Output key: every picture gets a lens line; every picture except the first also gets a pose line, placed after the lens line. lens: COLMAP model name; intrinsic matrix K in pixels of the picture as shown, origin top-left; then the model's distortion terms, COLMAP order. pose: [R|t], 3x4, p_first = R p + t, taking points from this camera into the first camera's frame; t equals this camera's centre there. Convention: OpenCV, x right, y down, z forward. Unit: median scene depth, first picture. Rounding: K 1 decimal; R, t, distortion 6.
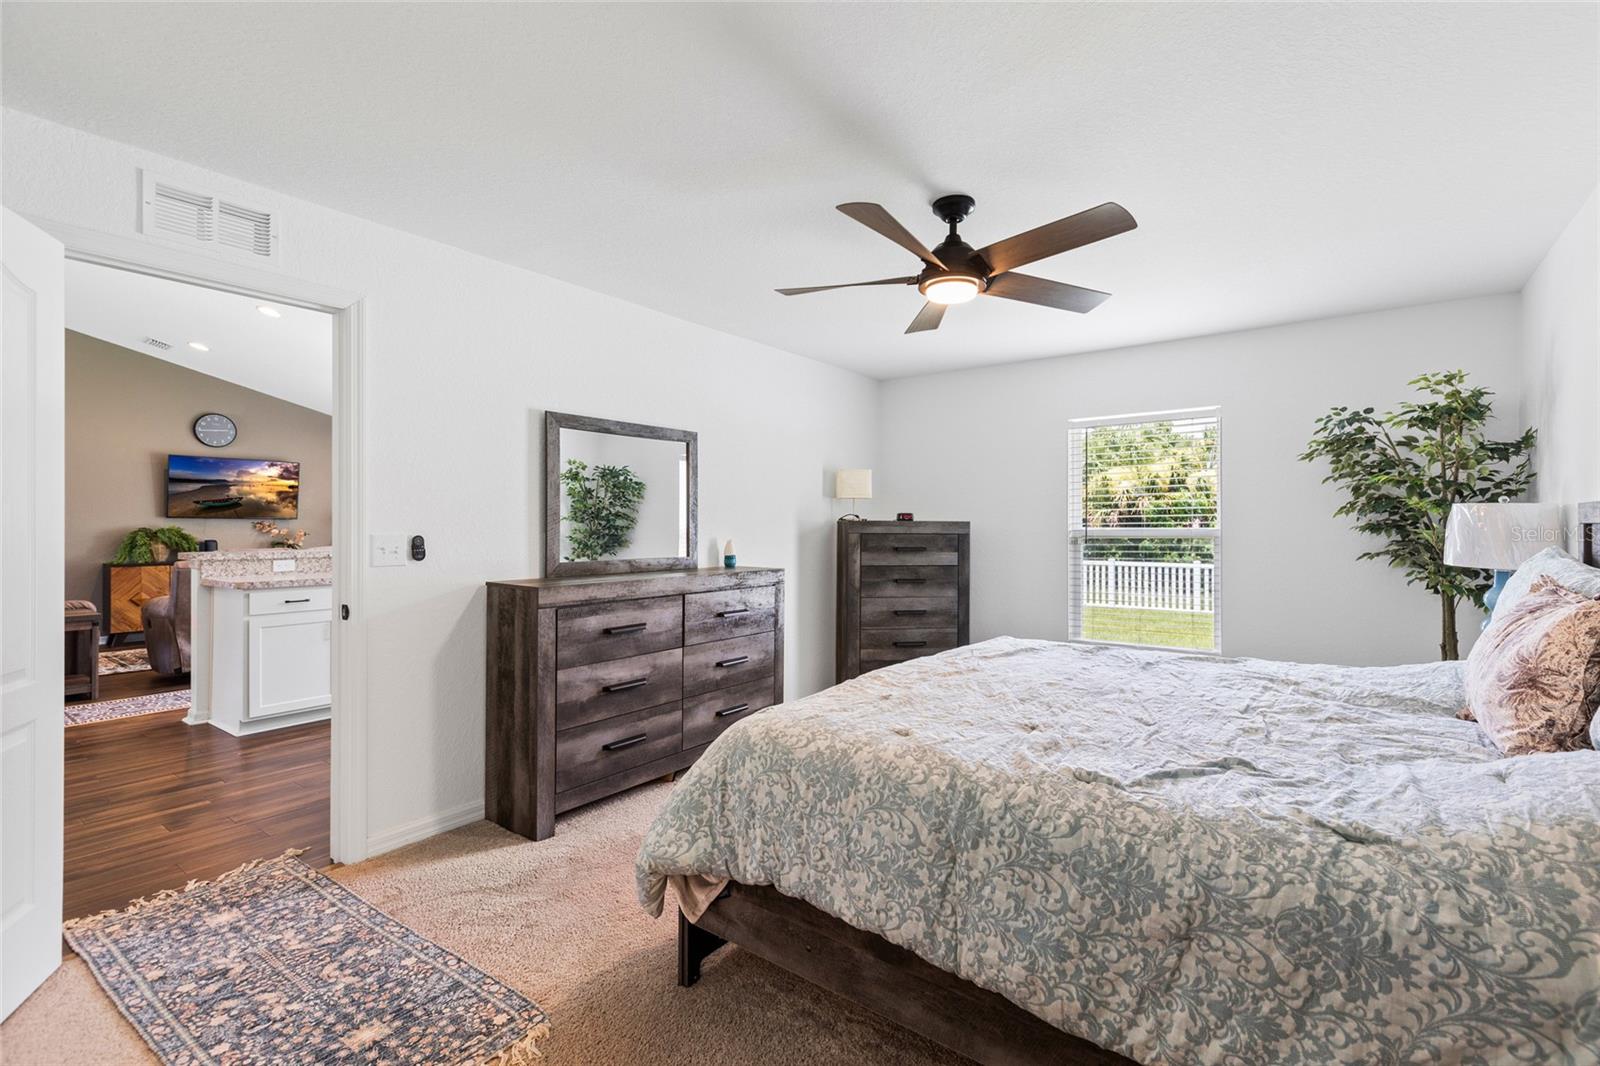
lens RADIAL K [[737.3, 0, 789.8], [0, 737.3, 532.7], [0, 0, 1]] dist [-0.000106, -0.009516]
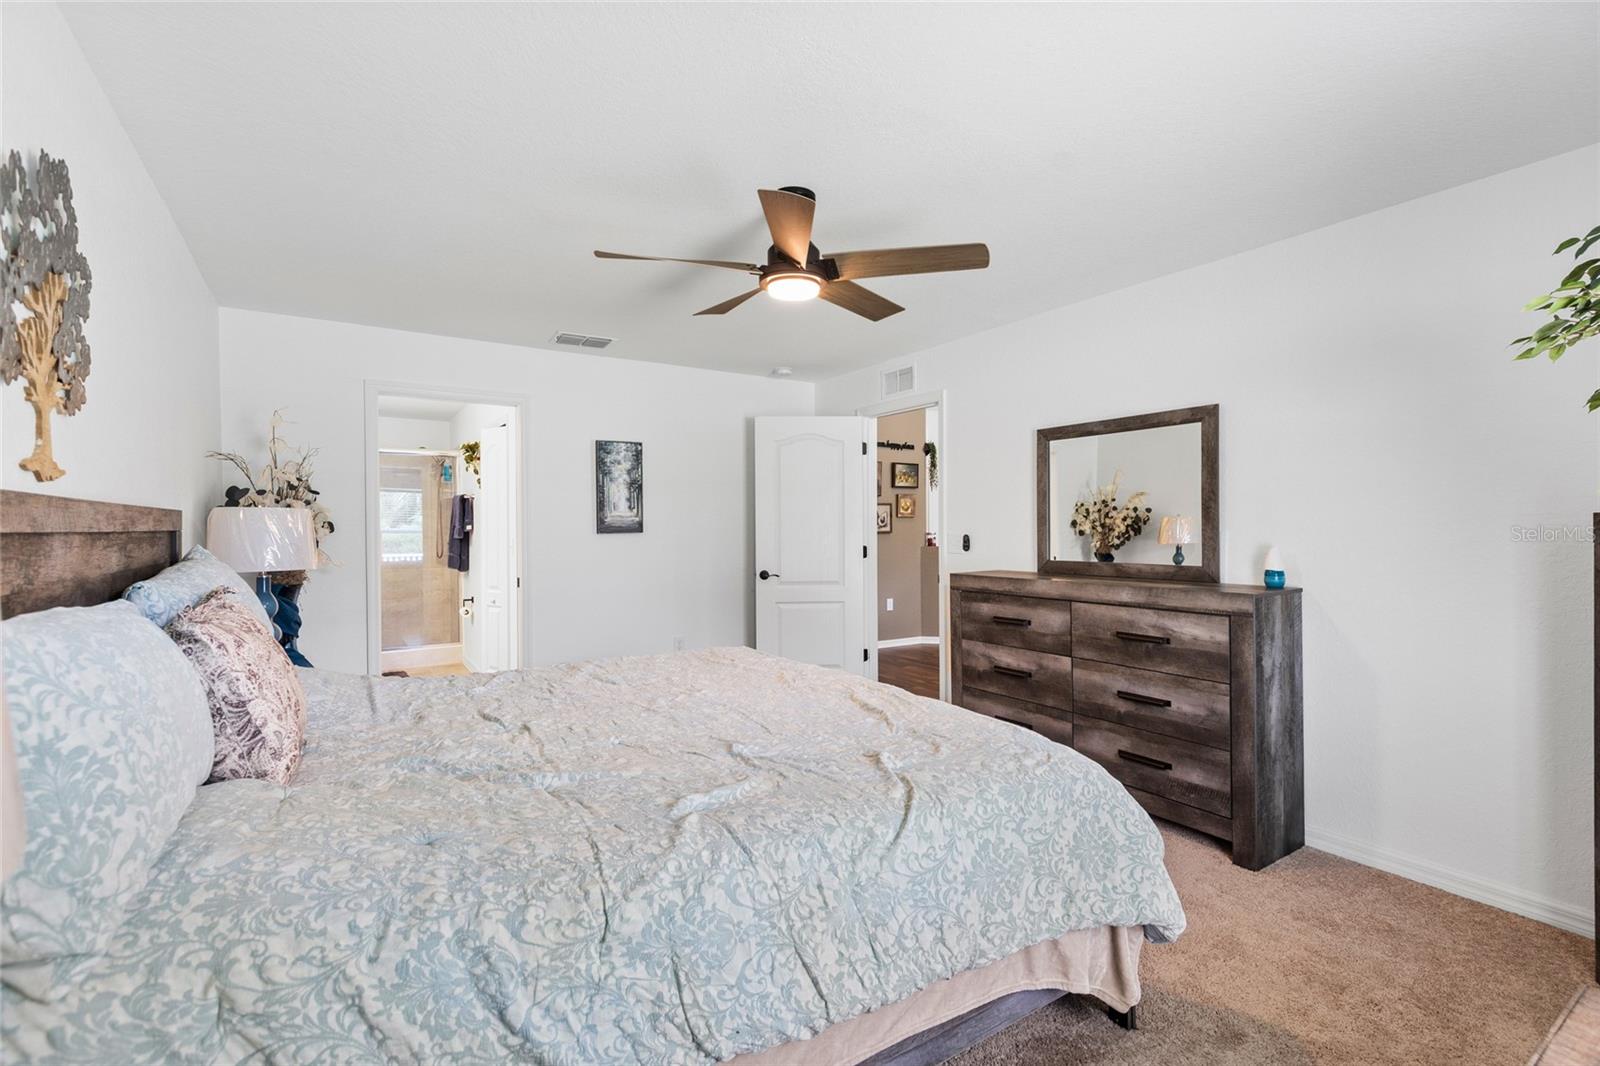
lens RADIAL K [[744.0, 0, 809.9], [0, 744.0, 526.0], [0, 0, 1]] dist [0.001834, 0.000690]
pose [[-0.339405, 0.002816, -0.940636, 0.893418], [-0.000623, 0.999995, 0.003218, -0.015465], [0.940640, 0.001678, -0.339402, 1.046370]]
